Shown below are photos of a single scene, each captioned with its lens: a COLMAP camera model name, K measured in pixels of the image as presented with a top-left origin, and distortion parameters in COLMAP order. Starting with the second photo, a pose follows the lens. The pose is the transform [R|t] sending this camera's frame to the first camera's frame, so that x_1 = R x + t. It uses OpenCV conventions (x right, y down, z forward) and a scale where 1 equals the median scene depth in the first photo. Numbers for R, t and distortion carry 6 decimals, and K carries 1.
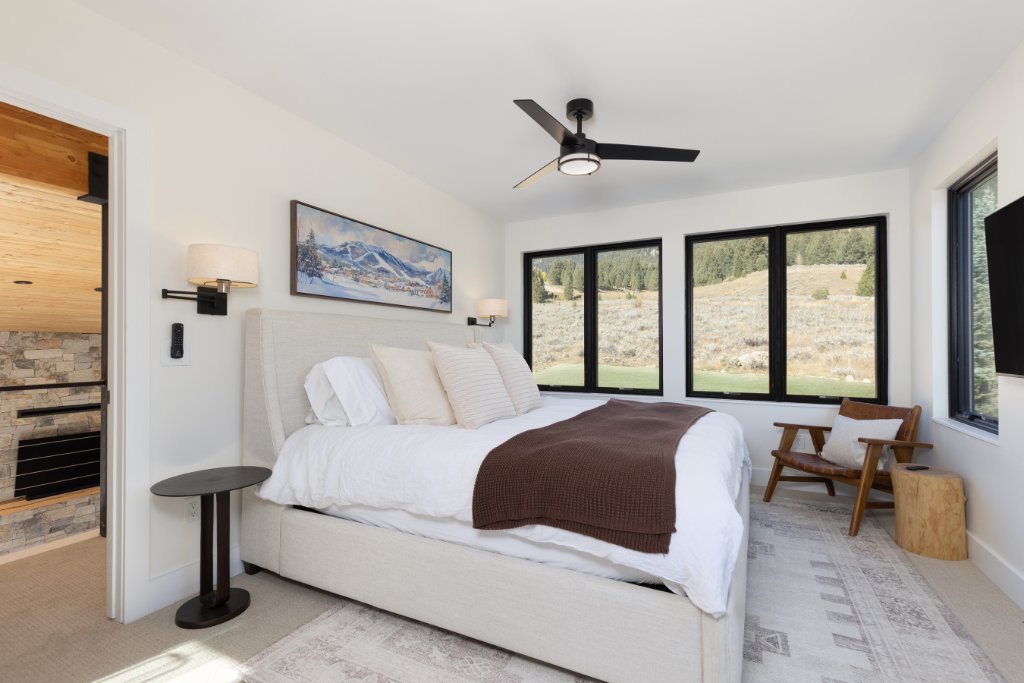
lens RADIAL K [[460.8, 0, 520.5], [0, 460.8, 341.1], [0, 0, 1]] dist [0.007050, -0.002561]
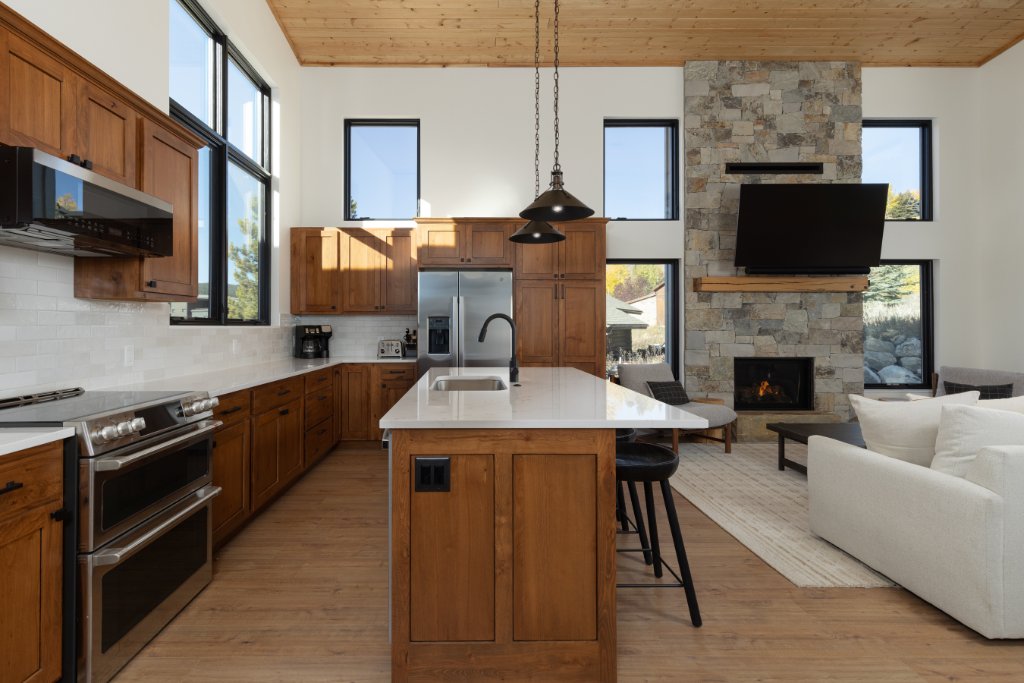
lens RADIAL K [[490.3, 0, 477.3], [0, 490.3, 322.0], [0, 0, 1]] dist [0.006678, -0.003032]
pose [[0.444056, -0.006749, -0.895974, -0.528311], [0.004287, 0.999976, -0.005407, 0.402818], [0.895989, -0.001440, 0.444074, 0.264225]]
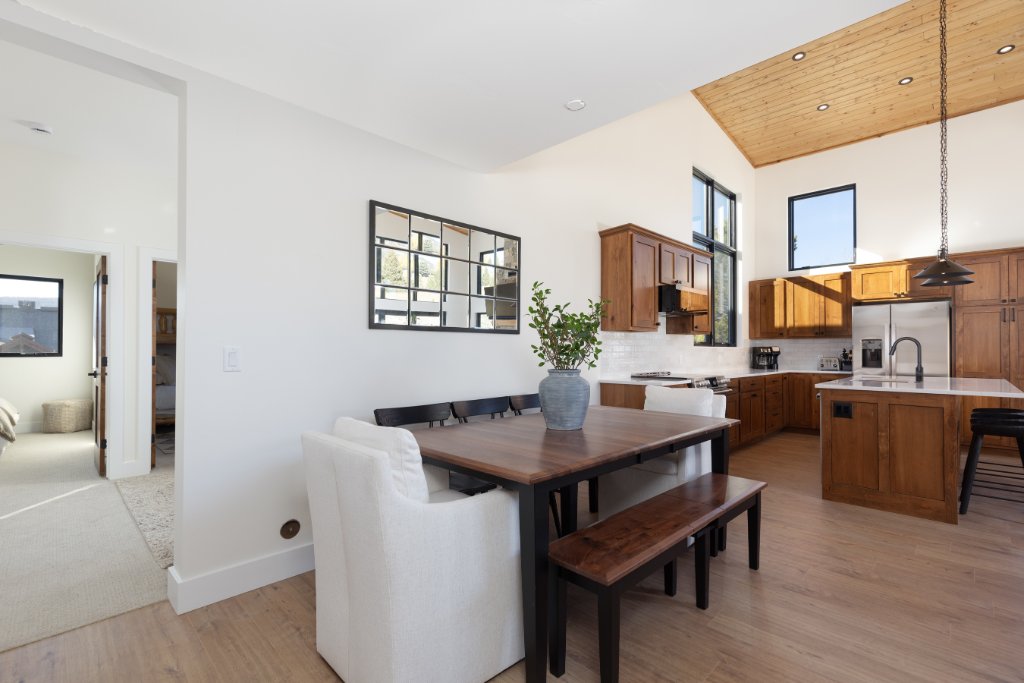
lens RADIAL K [[460.8, 0, 512.3], [0, 460.8, 345.0], [0, 0, 1]] dist [0.007050, -0.002561]
pose [[-0.325387, -0.009460, -0.945534, -0.152052], [0.004934, 0.999919, -0.011702, 0.408386], [0.945568, -0.008473, -0.325314, 0.172568]]
